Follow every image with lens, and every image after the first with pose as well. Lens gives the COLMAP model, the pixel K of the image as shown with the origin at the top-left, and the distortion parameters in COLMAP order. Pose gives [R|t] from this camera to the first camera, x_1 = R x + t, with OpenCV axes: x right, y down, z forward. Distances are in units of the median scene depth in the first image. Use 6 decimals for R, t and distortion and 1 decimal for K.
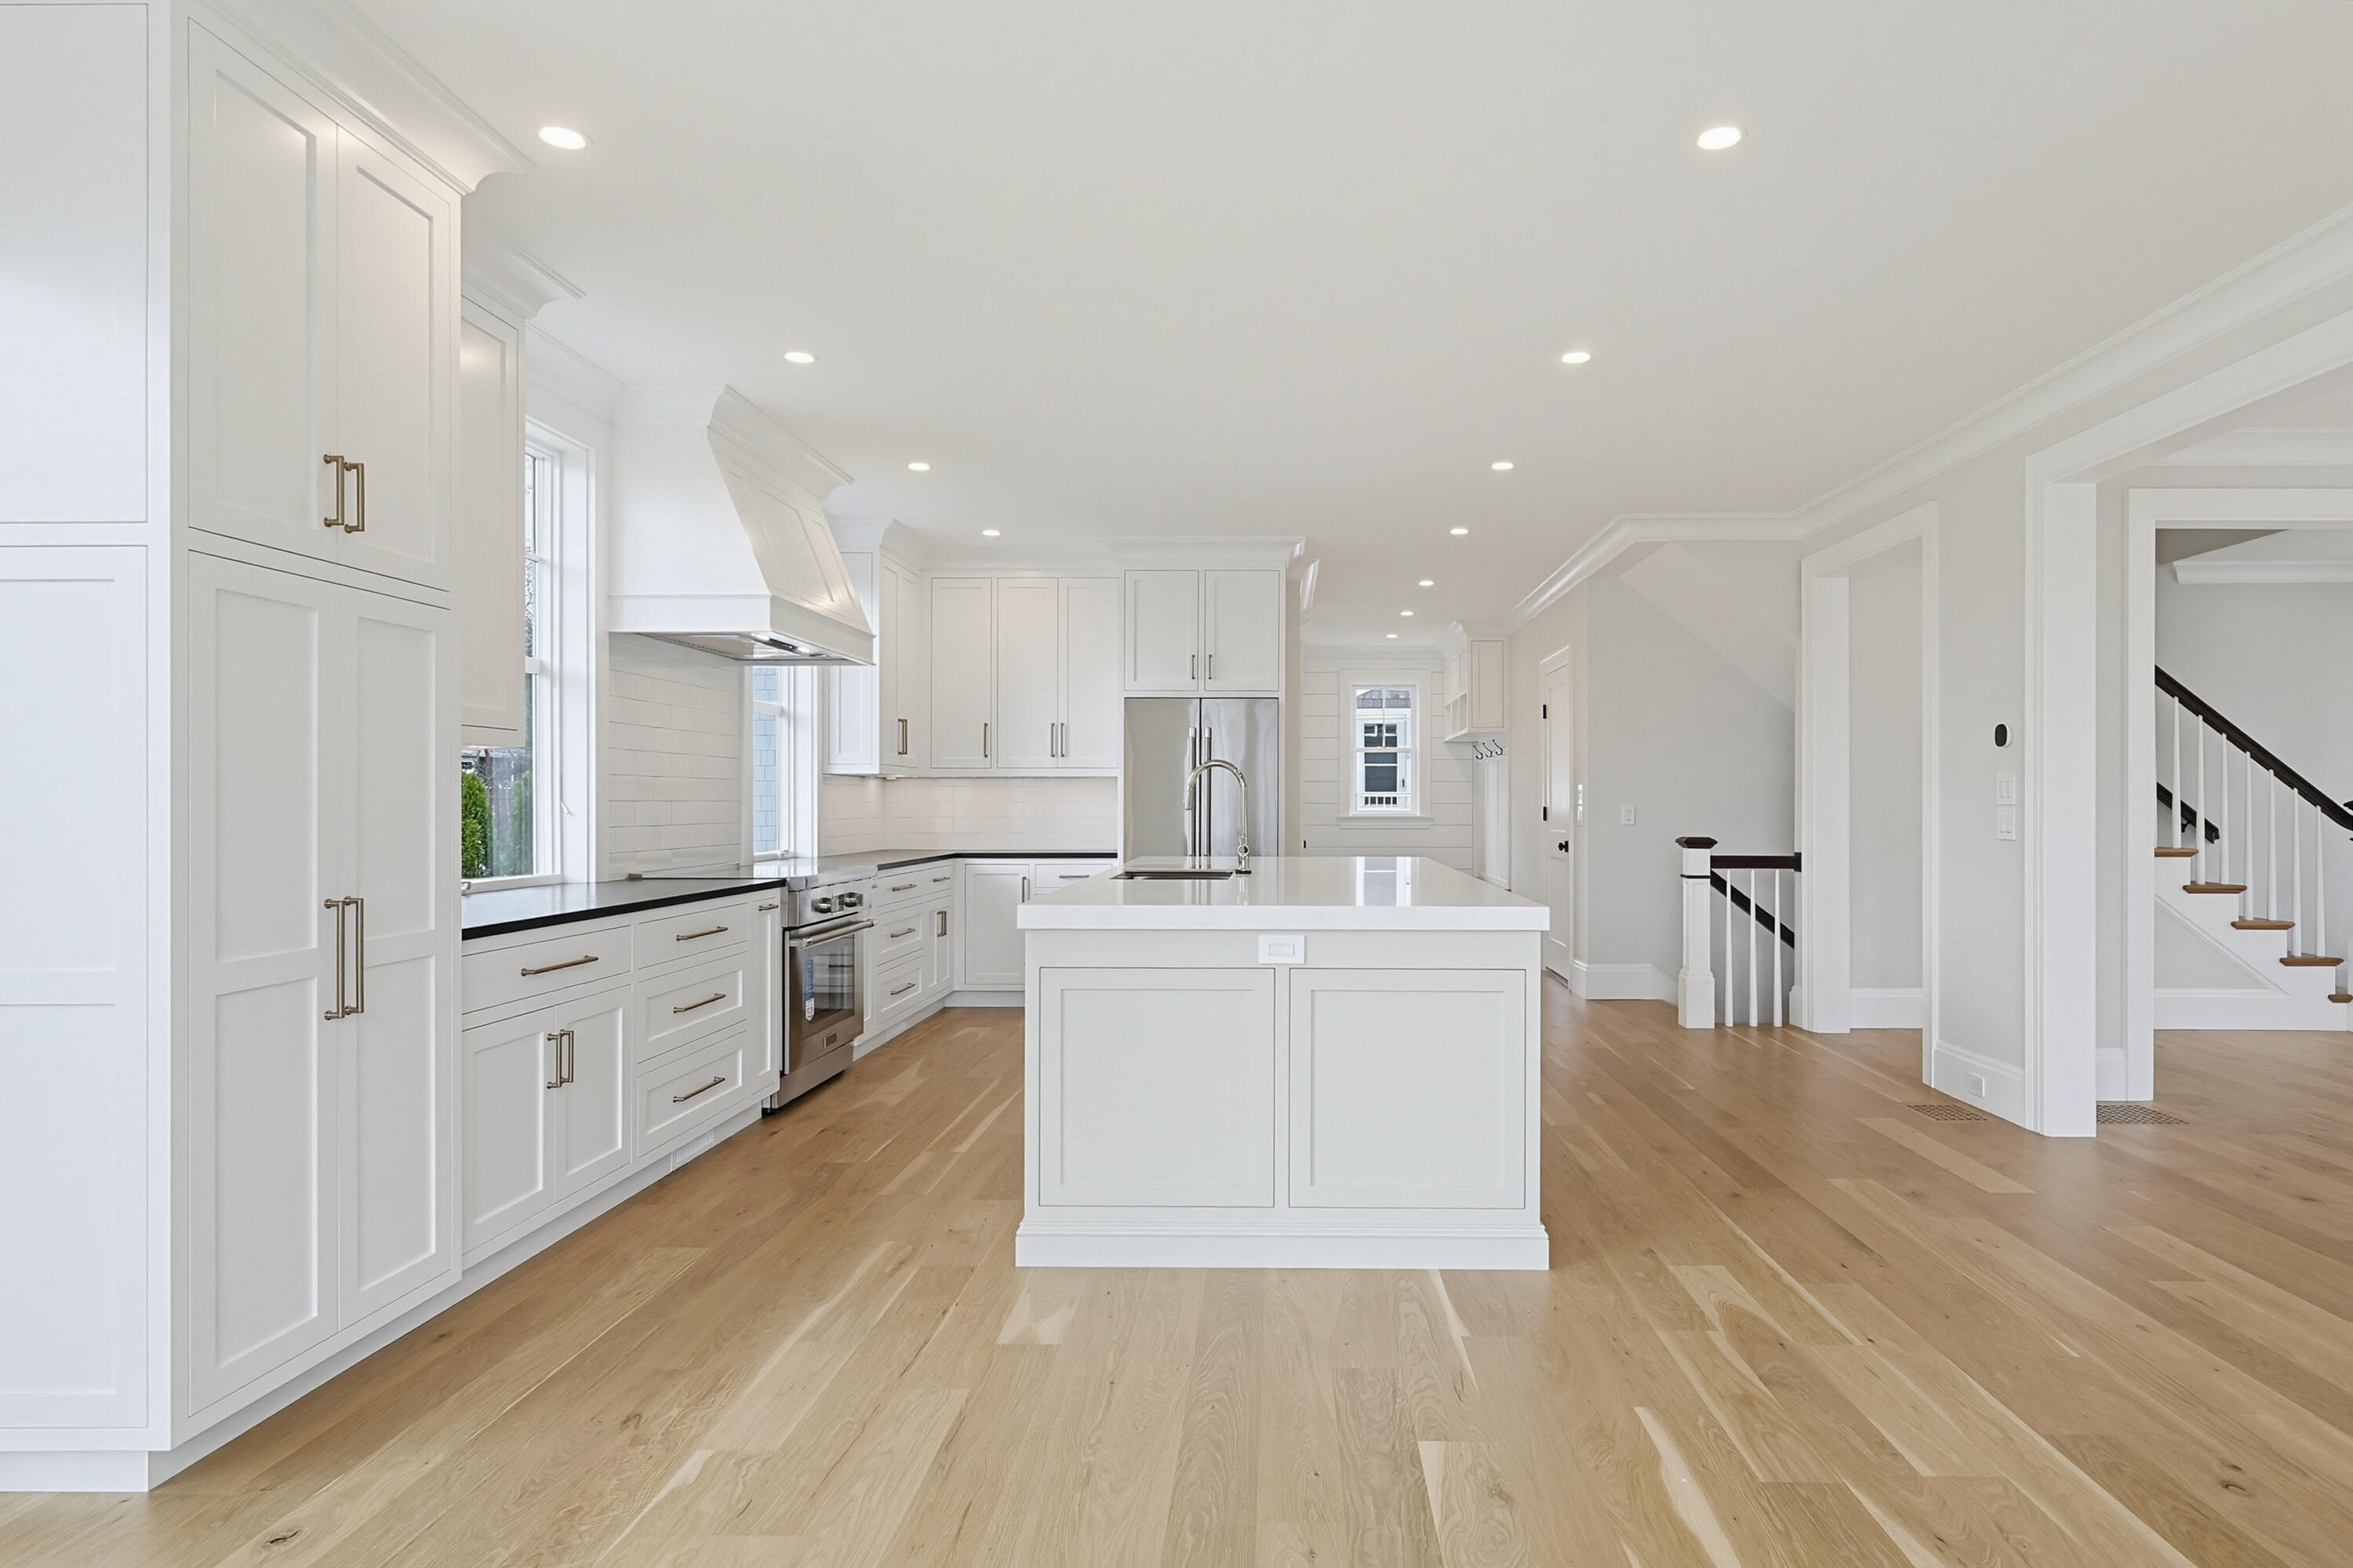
lens RADIAL K [[1337.2, 0, 1268.2], [0, 1337.2, 794.6], [0, 0, 1]] dist [0.009642, 0.000256]
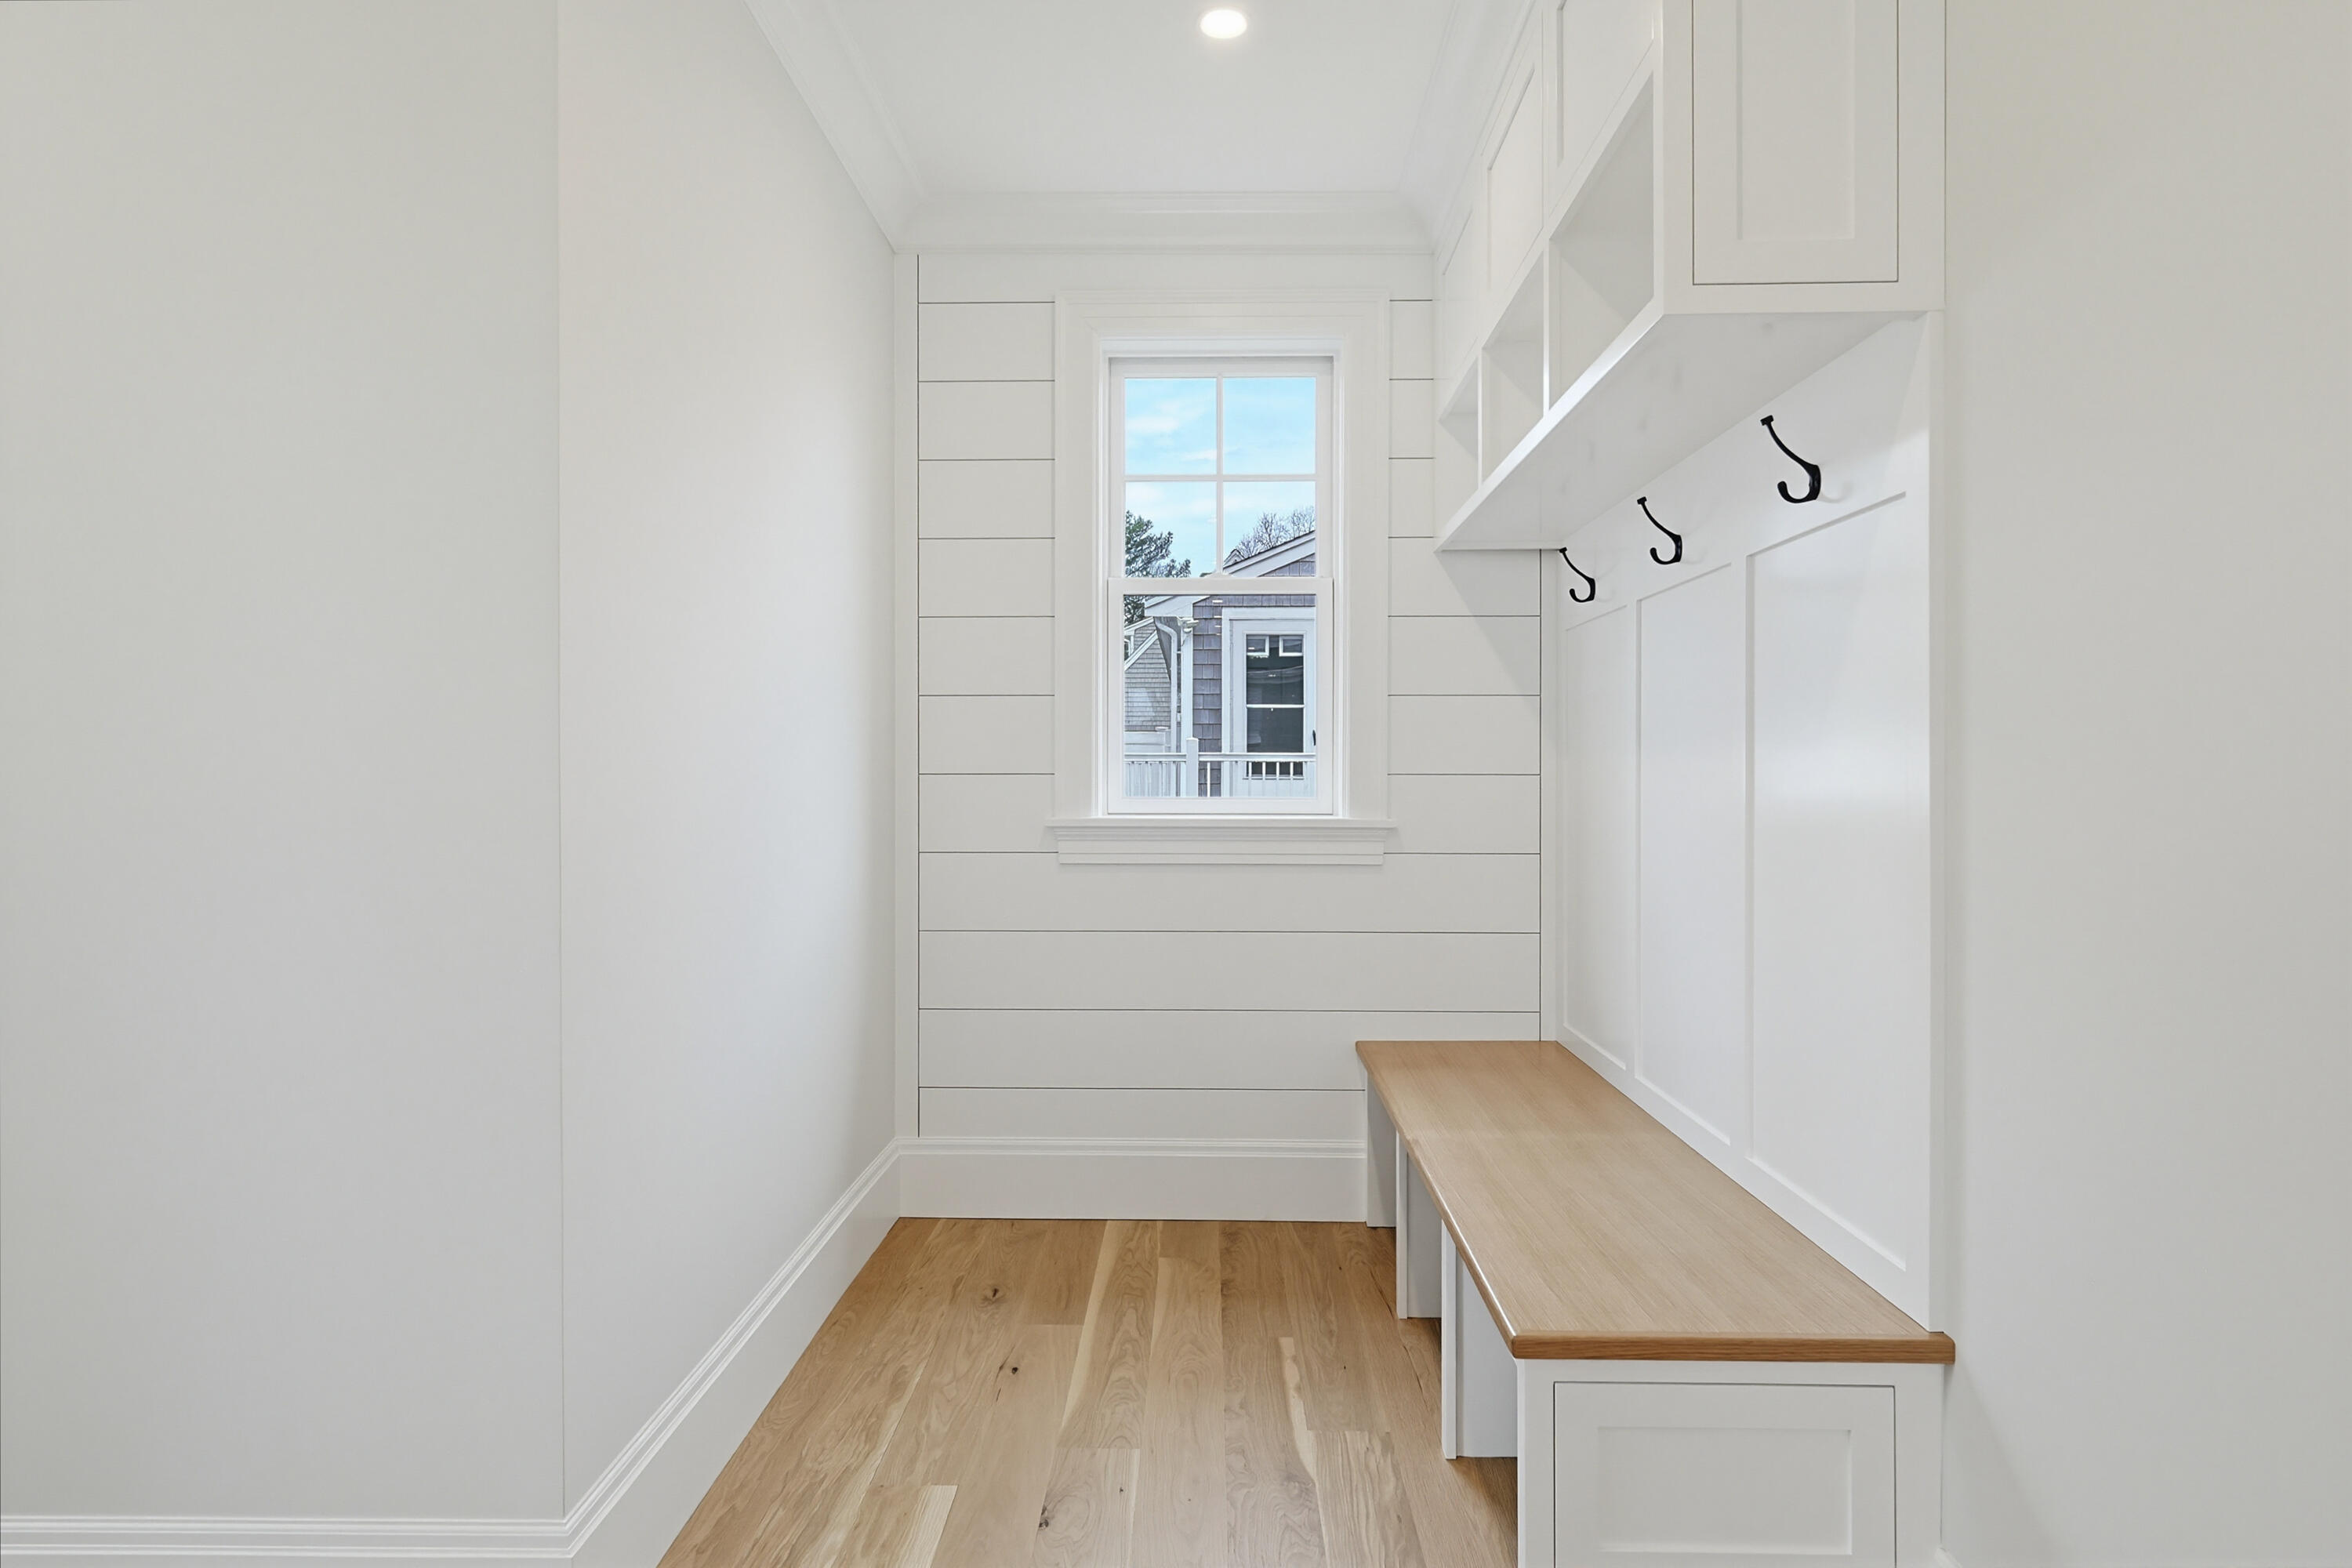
lens RADIAL K [[1279.7, 0, 1176.9], [0, 1279.7, 774.3], [0, 0, 1]] dist [0.002909, 0.000126]
pose [[0.999873, -0.000439, -0.015913, 0.298993], [0.000543, 0.999978, 0.006573, 0.018258], [0.015910, -0.006581, 0.999852, 2.679022]]
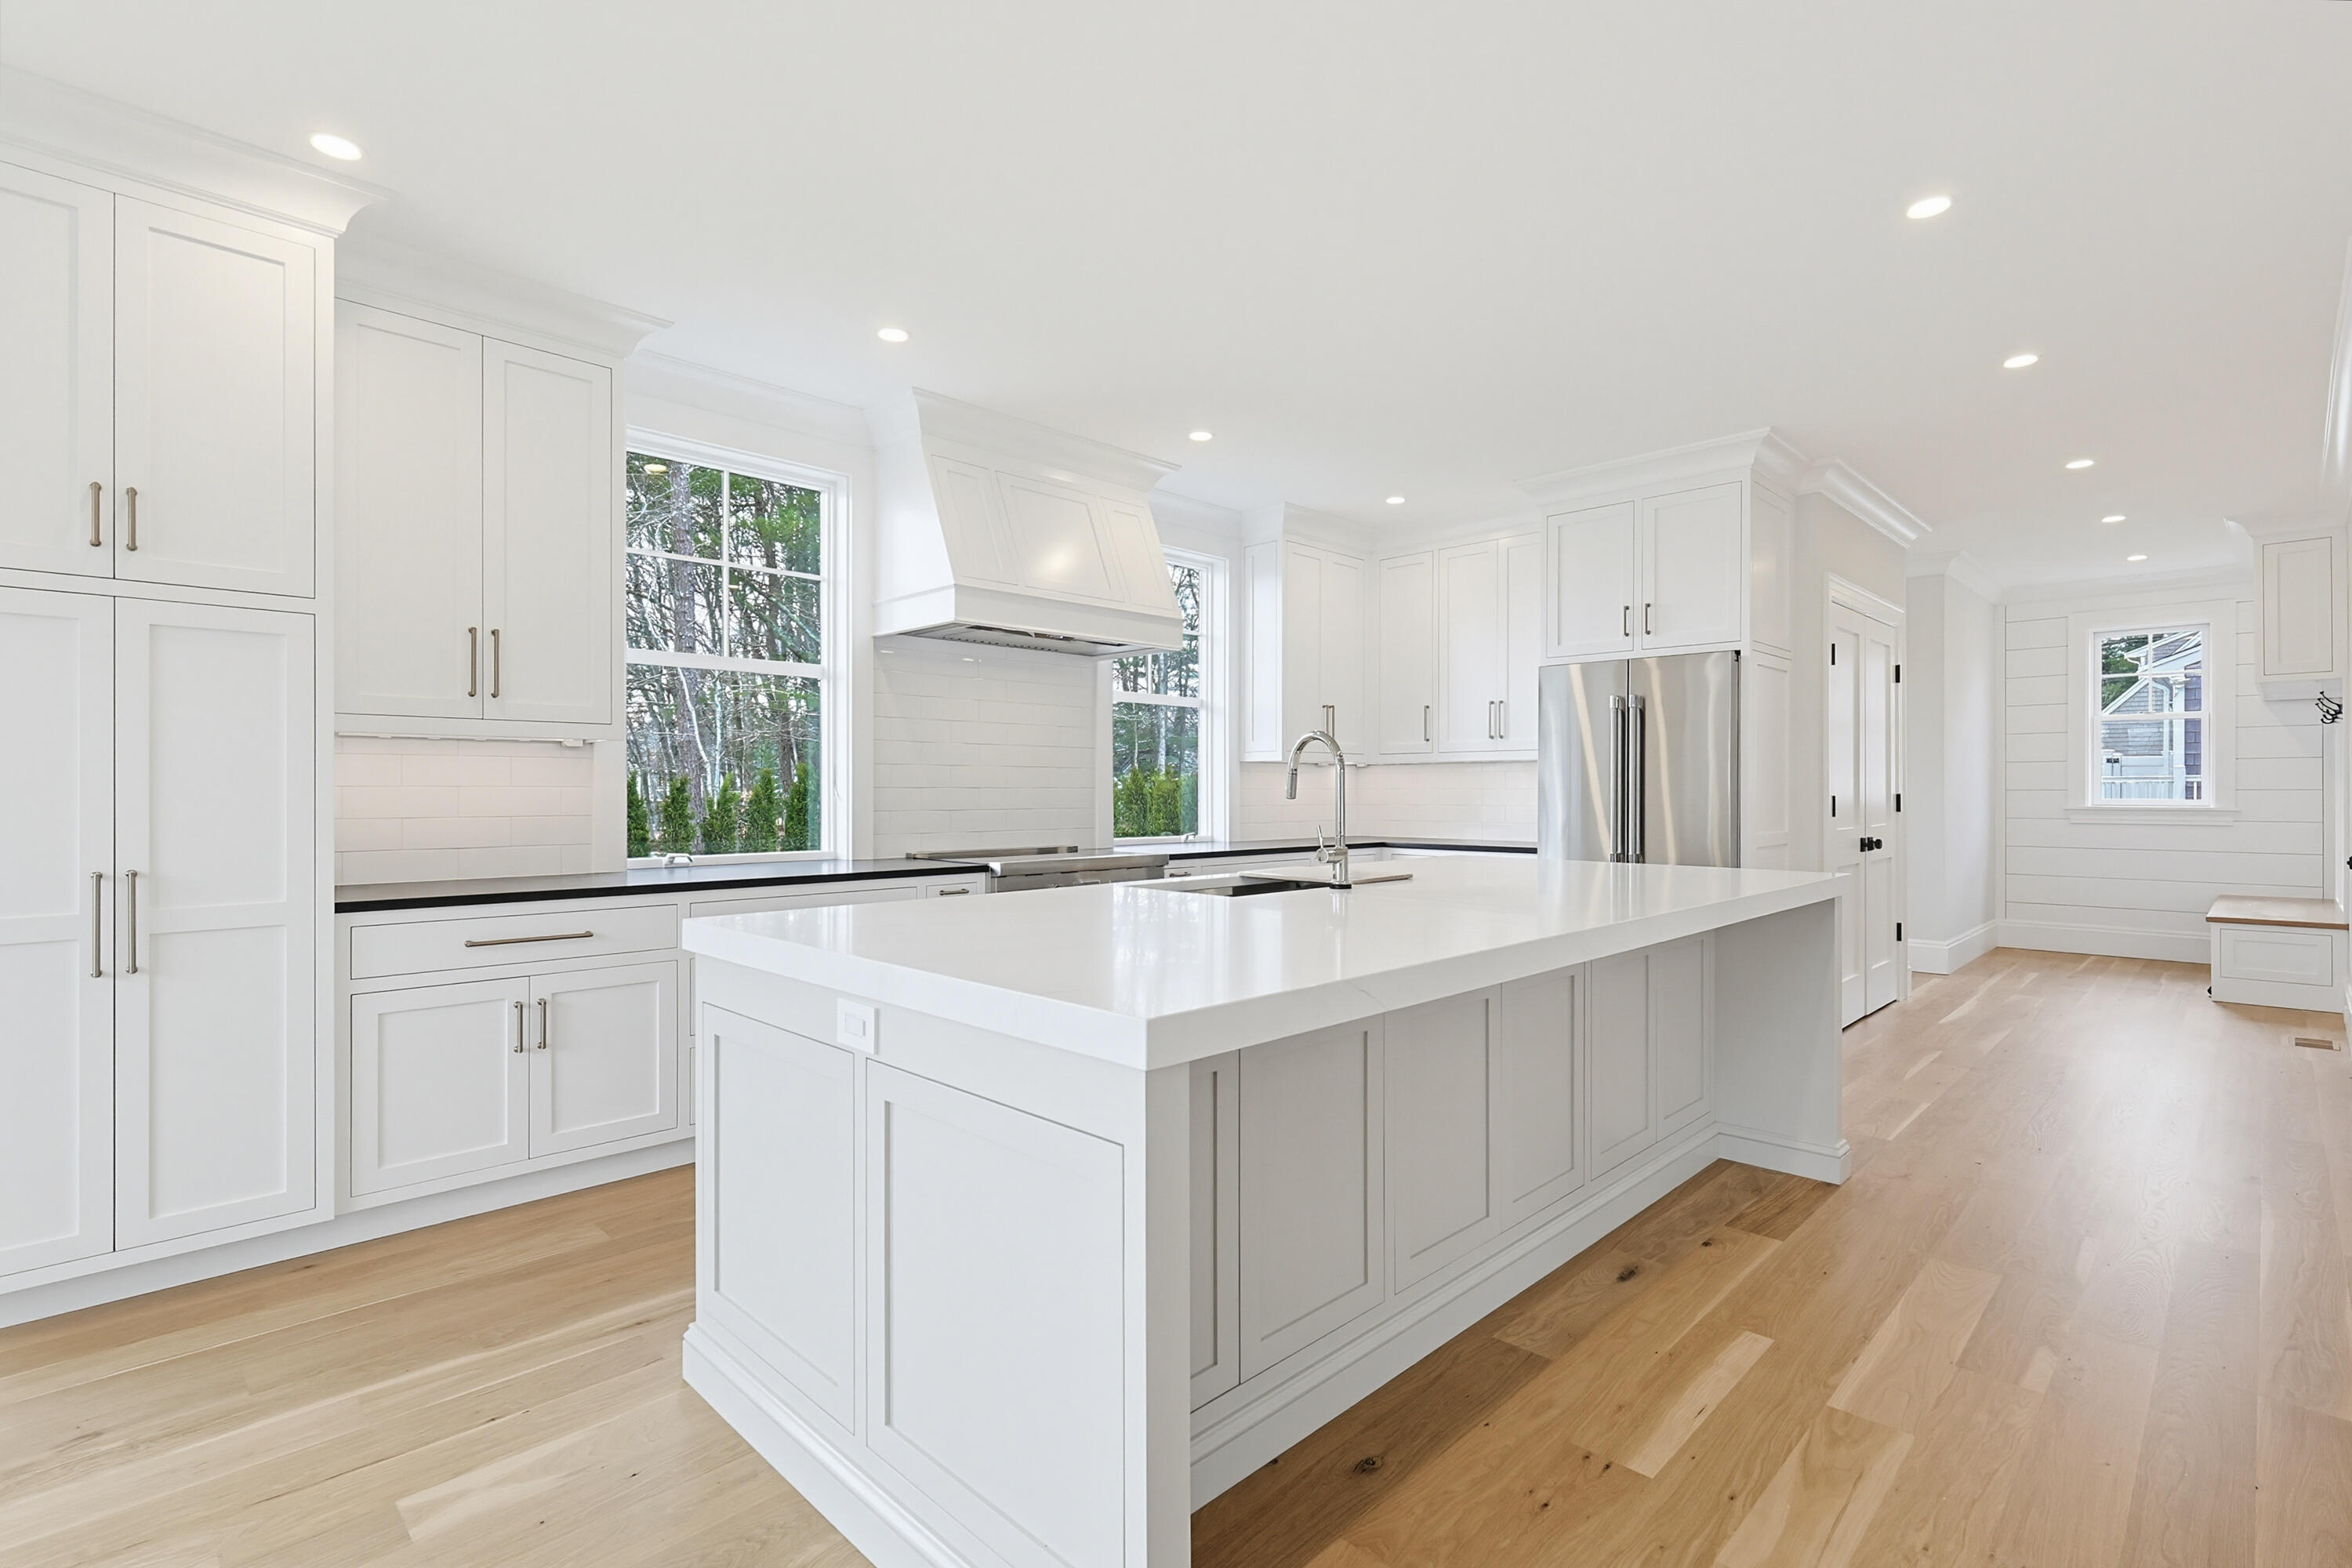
lens RADIAL K [[1095.1, 0, 1183.9], [0, 1095.1, 789.2], [0, 0, 1]] dist [0.006257, -0.000801]
pose [[0.715478, -0.000864, -0.698635, 0.470459], [0.004545, 0.999984, 0.003418, 0.005748], [0.698621, -0.005621, 0.715470, 0.741673]]
